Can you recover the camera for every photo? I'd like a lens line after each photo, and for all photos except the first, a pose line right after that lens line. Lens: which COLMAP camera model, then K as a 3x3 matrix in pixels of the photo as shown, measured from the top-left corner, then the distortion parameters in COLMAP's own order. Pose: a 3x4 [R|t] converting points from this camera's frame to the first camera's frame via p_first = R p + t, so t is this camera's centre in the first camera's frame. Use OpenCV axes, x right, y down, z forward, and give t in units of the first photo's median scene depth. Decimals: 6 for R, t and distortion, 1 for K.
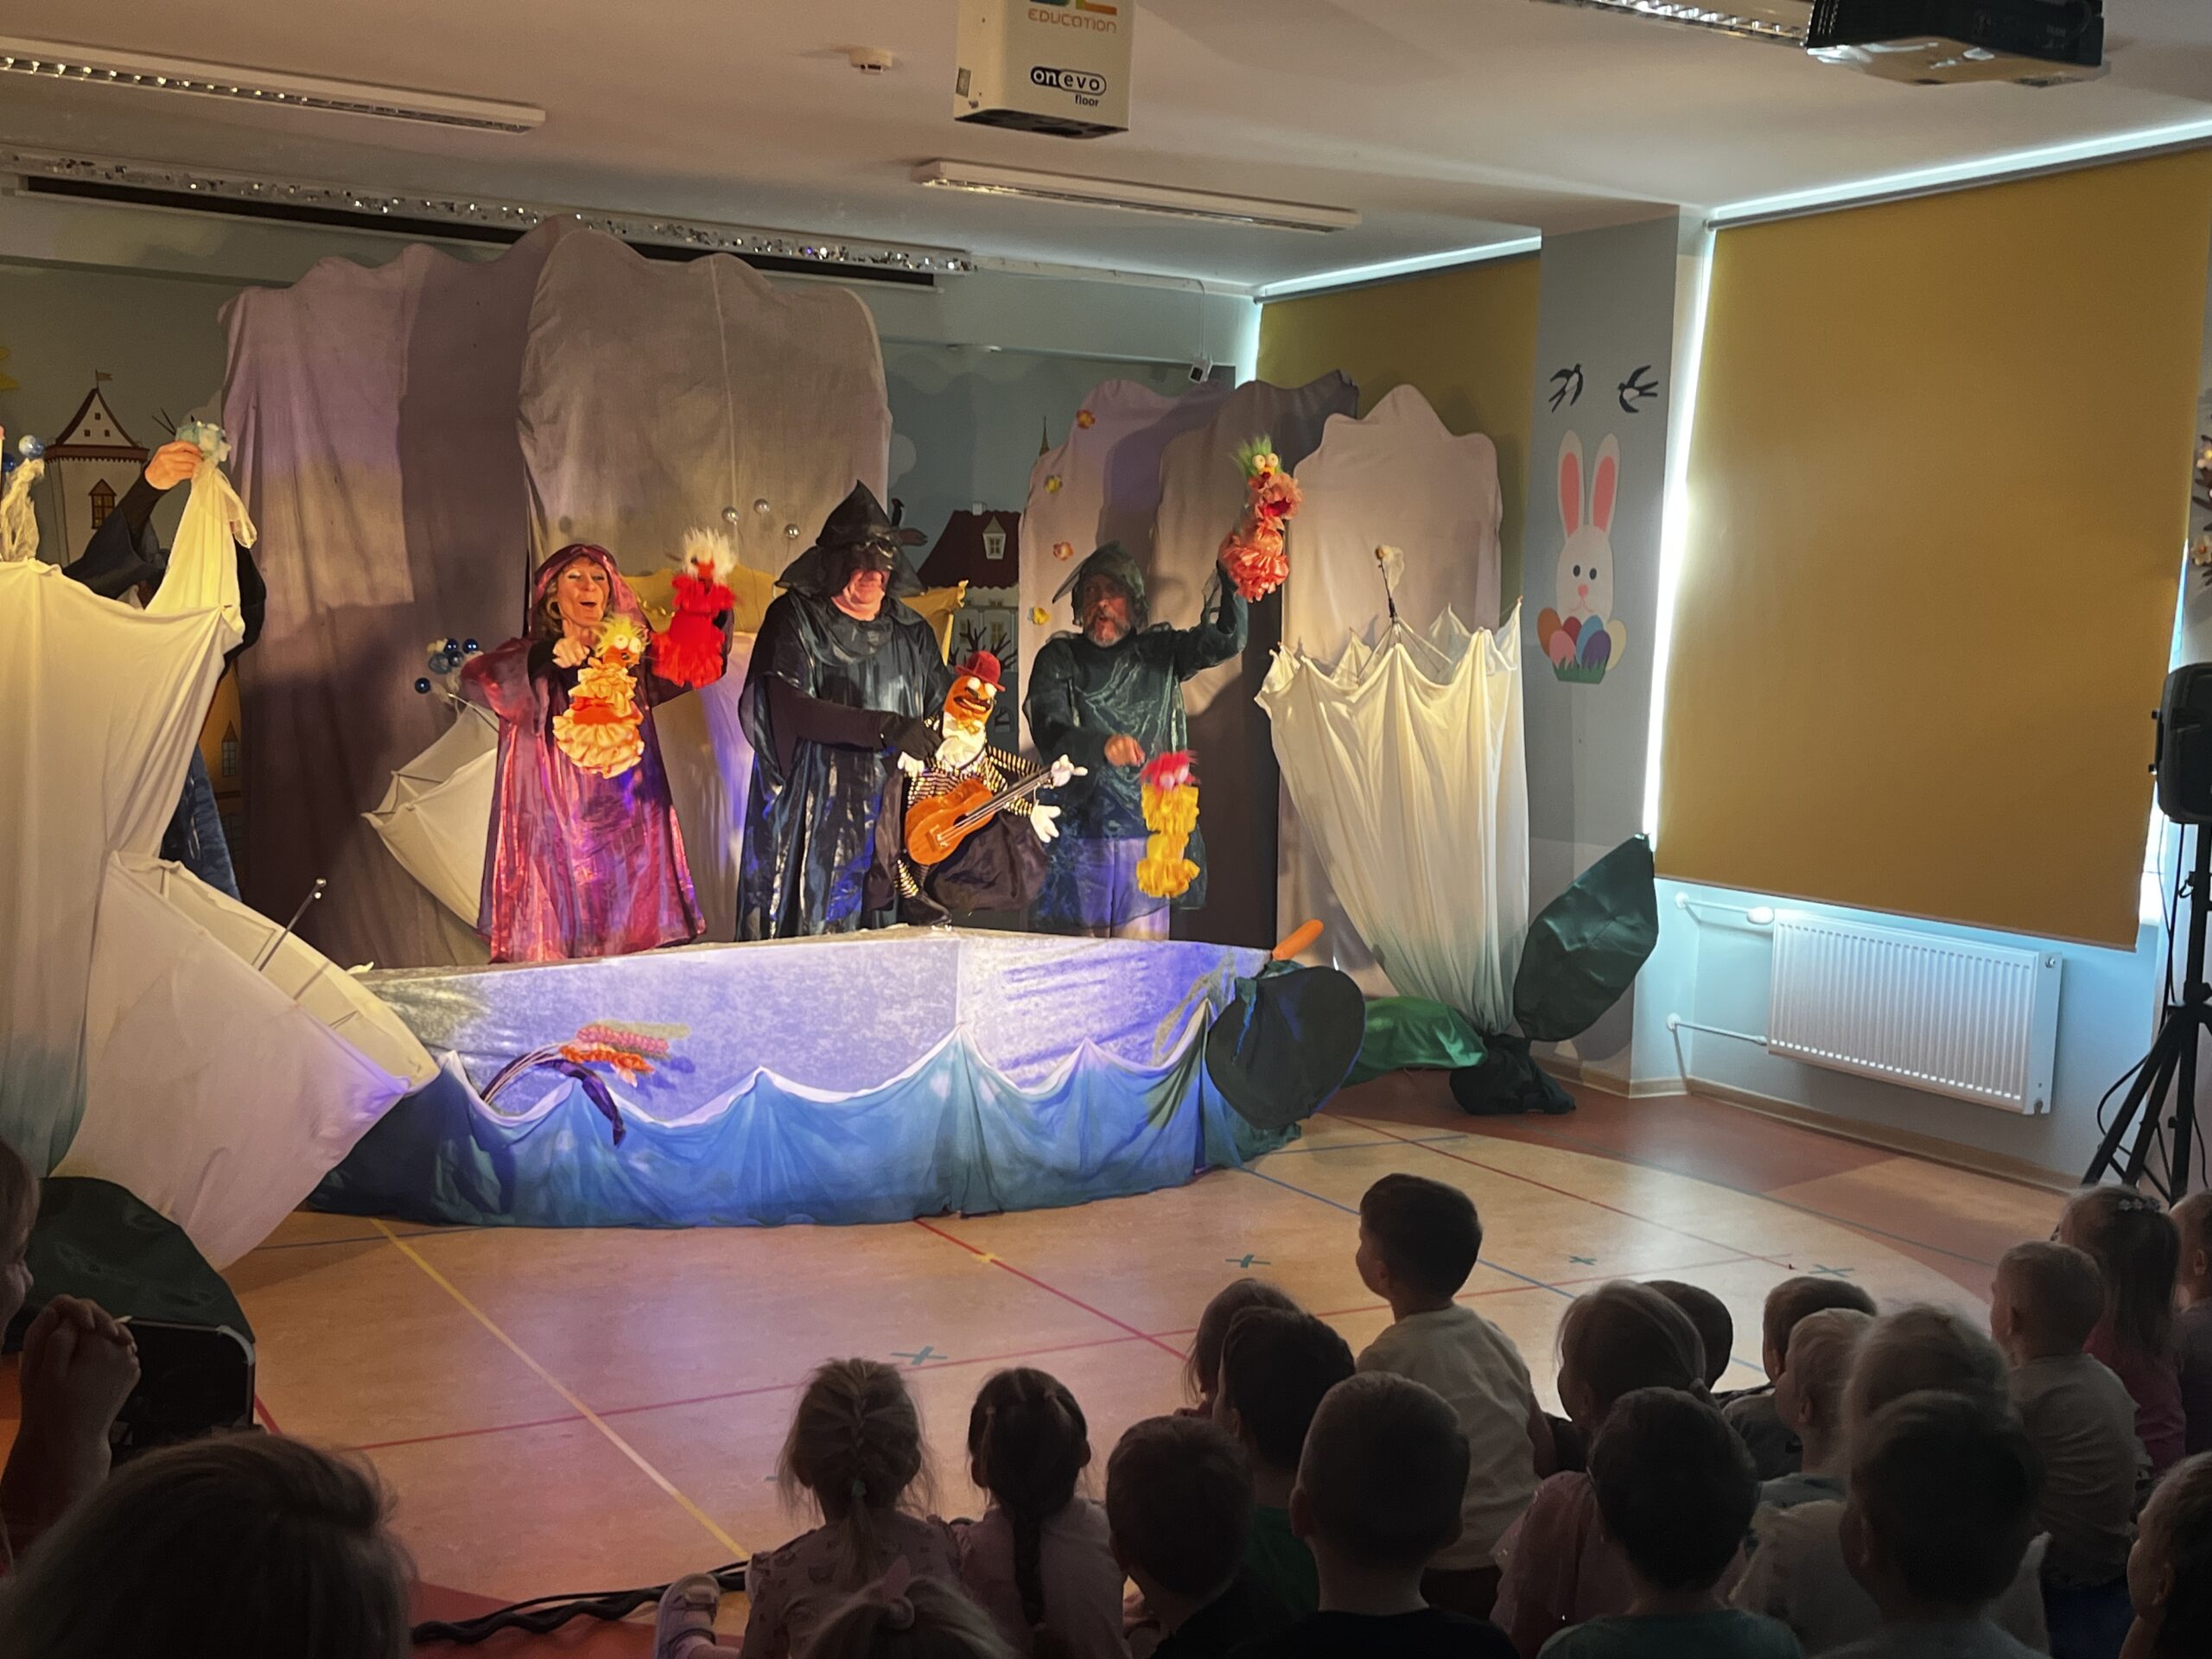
lens RADIAL K [[2539.7, 0, 1110.5], [0, 2539.7, 867.6], [0, 0, 1]] dist [0.146020, -0.410173]
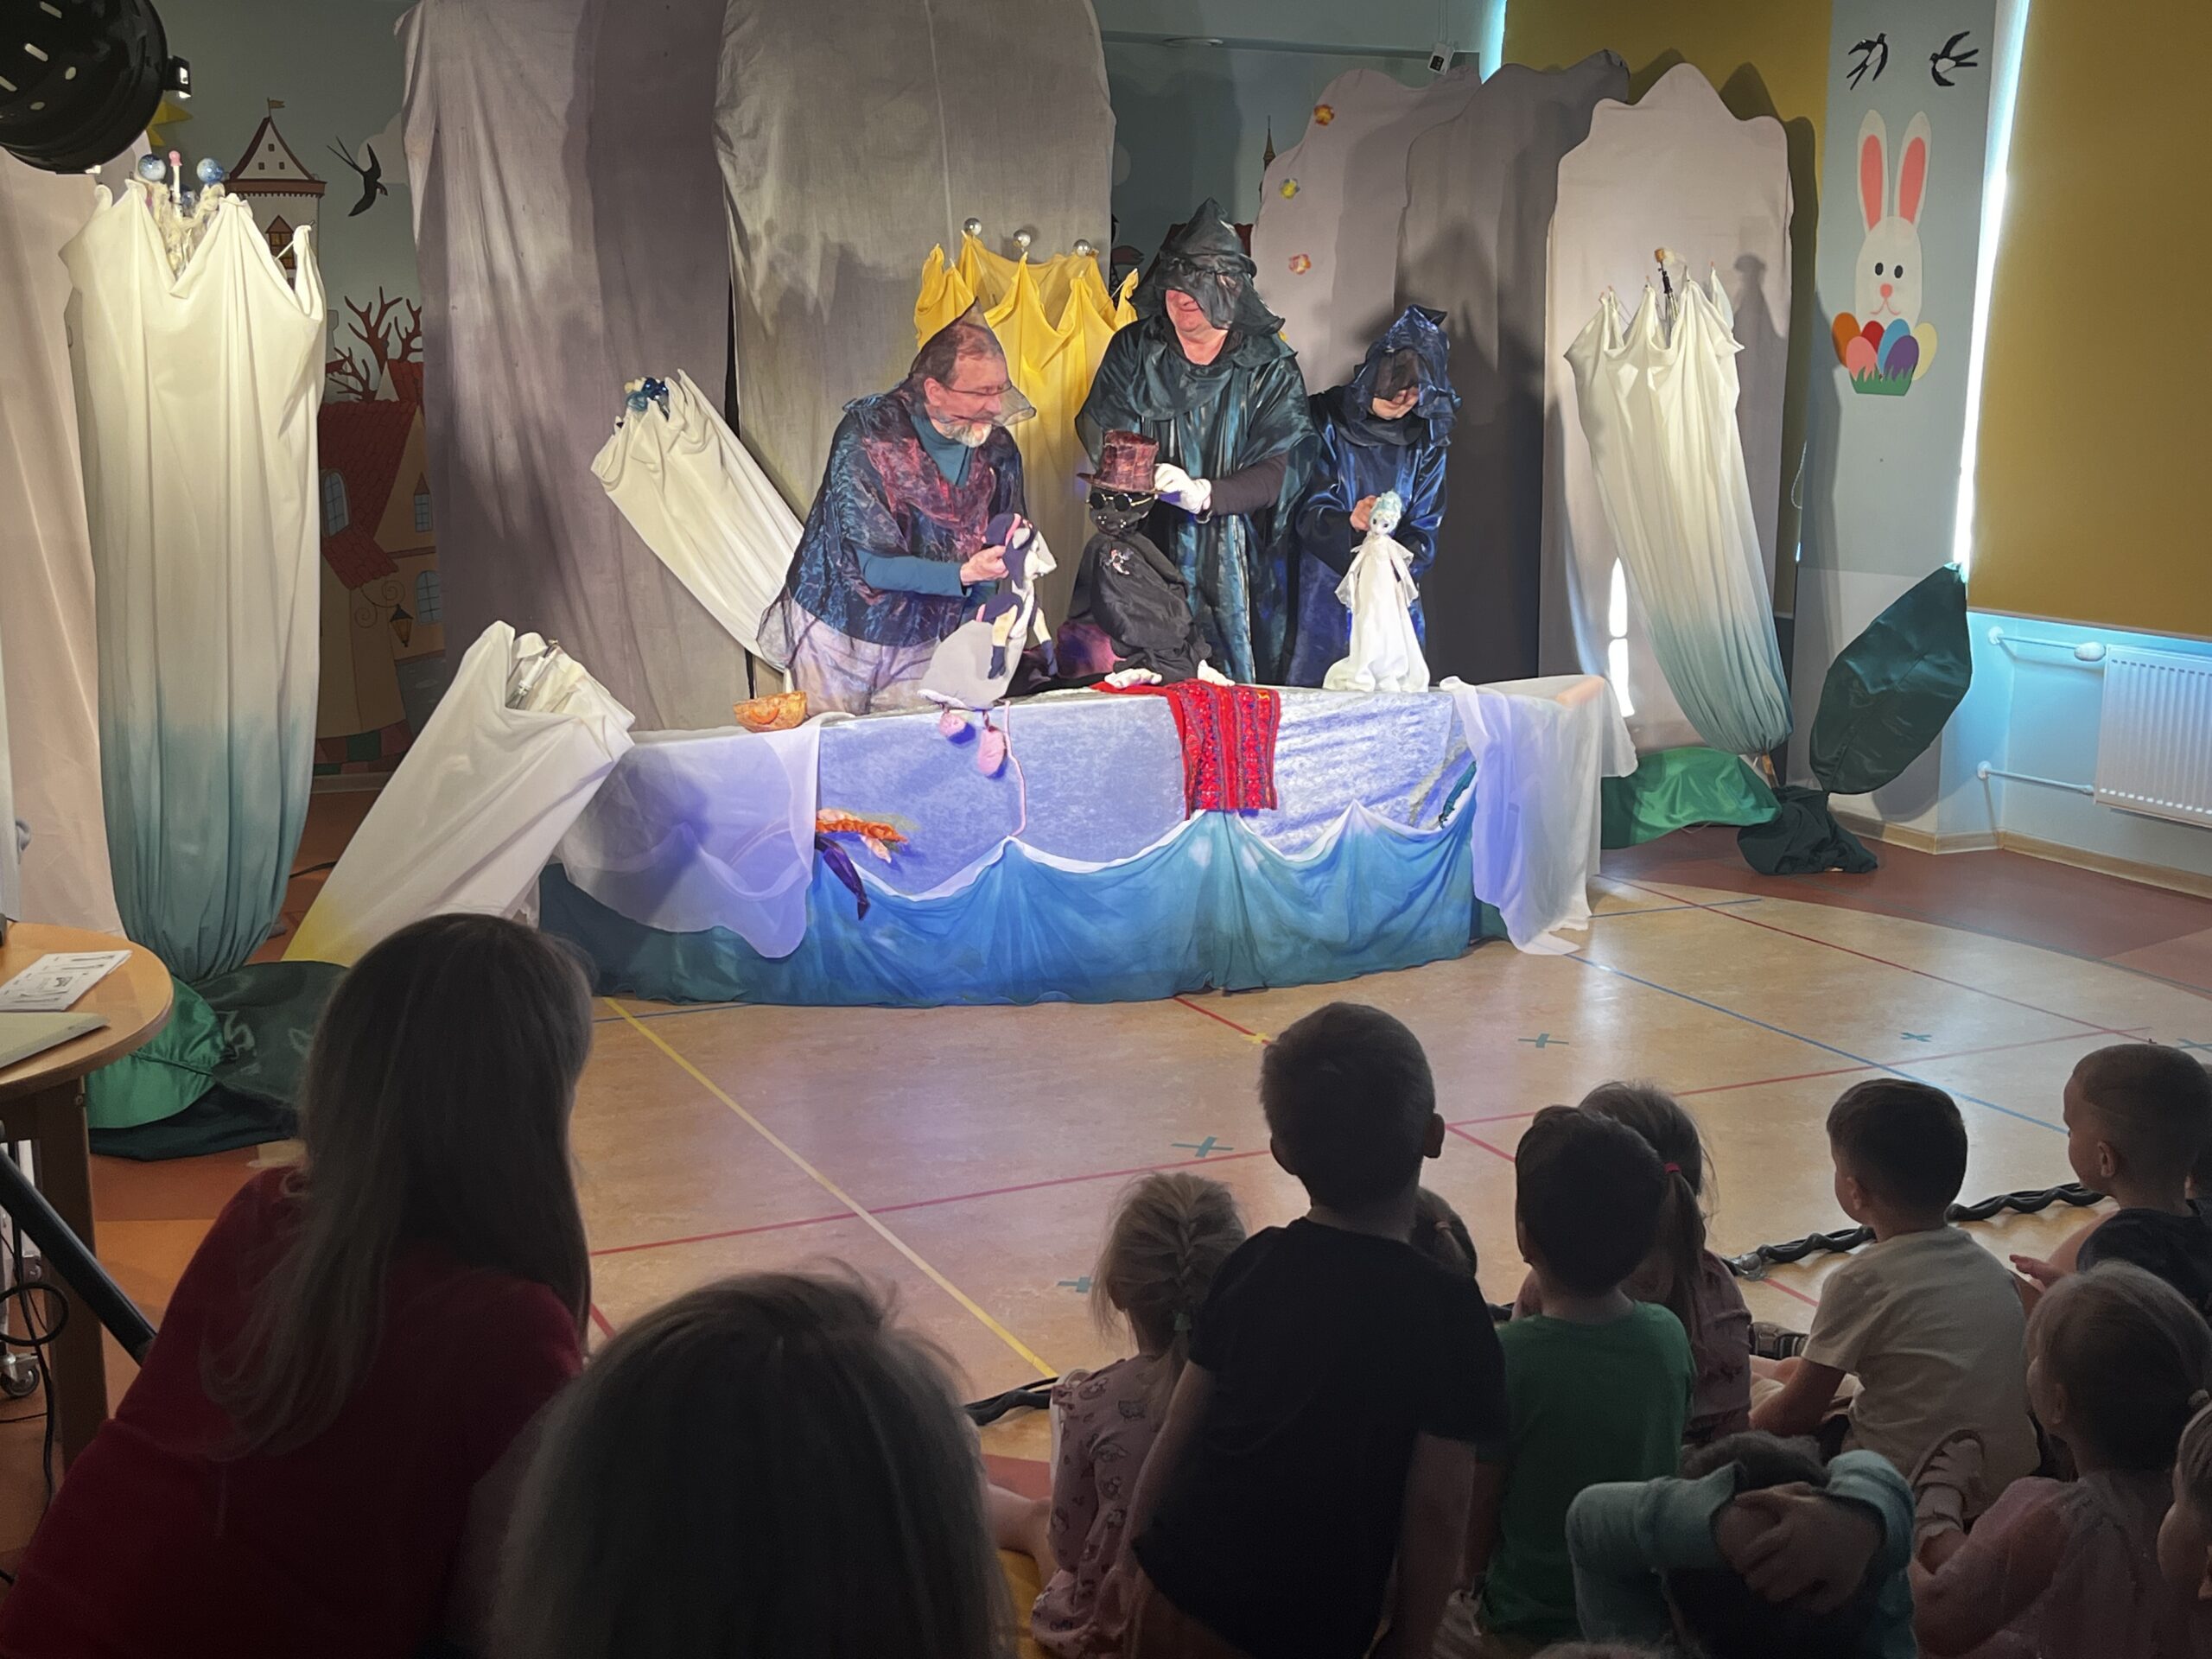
lens RADIAL K [[2616.5, 0, 1088.7], [0, 2616.5, 856.7], [0, 0, 1]] dist [0.127452, -0.355036]
pose [[0.997083, -0.010962, -0.075533, -0.034279], [0.017893, 0.995626, 0.091703, -0.001110], [0.074197, -0.092787, 0.992918, 0.051057]]
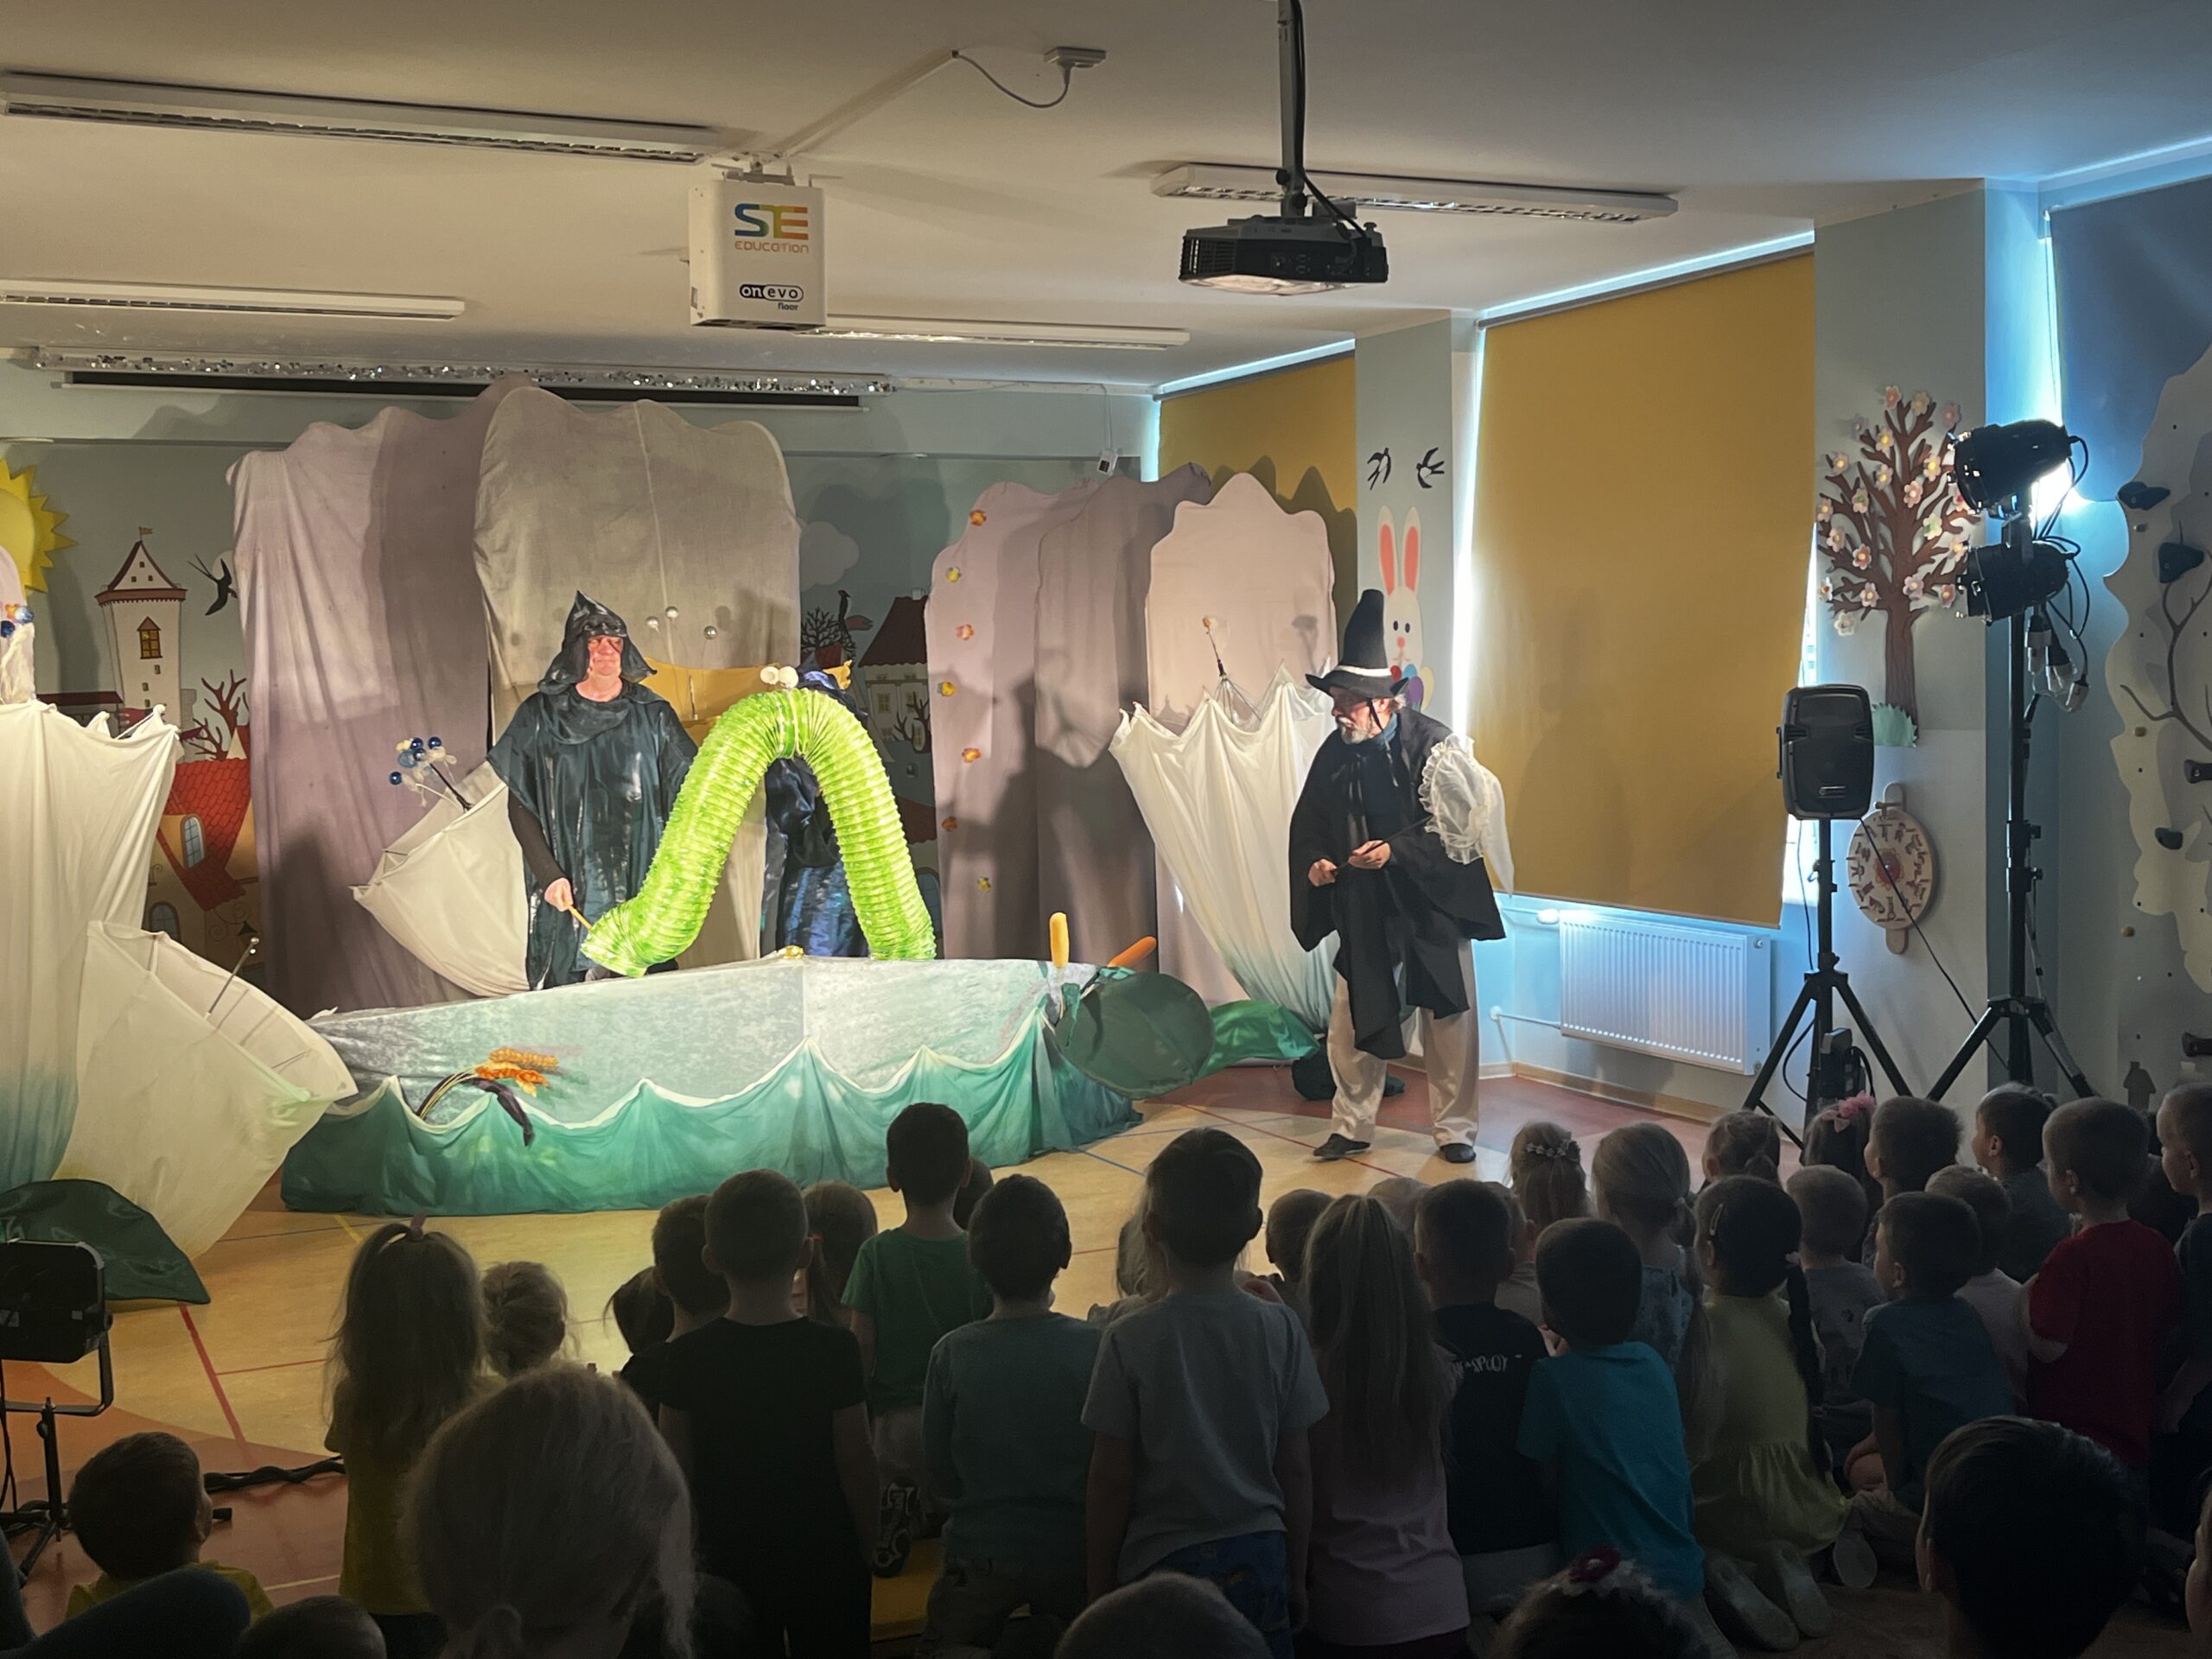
lens RADIAL K [[2525.4, 0, 1124.0], [0, 2525.4, 844.2], [0, 0, 1]] dist [0.130870, -0.388926]
pose [[0.996871, -0.050062, -0.061173, 0.163119], [0.048385, 0.998419, -0.028598, 0.011774], [0.062508, 0.025548, 0.997717, -0.189203]]
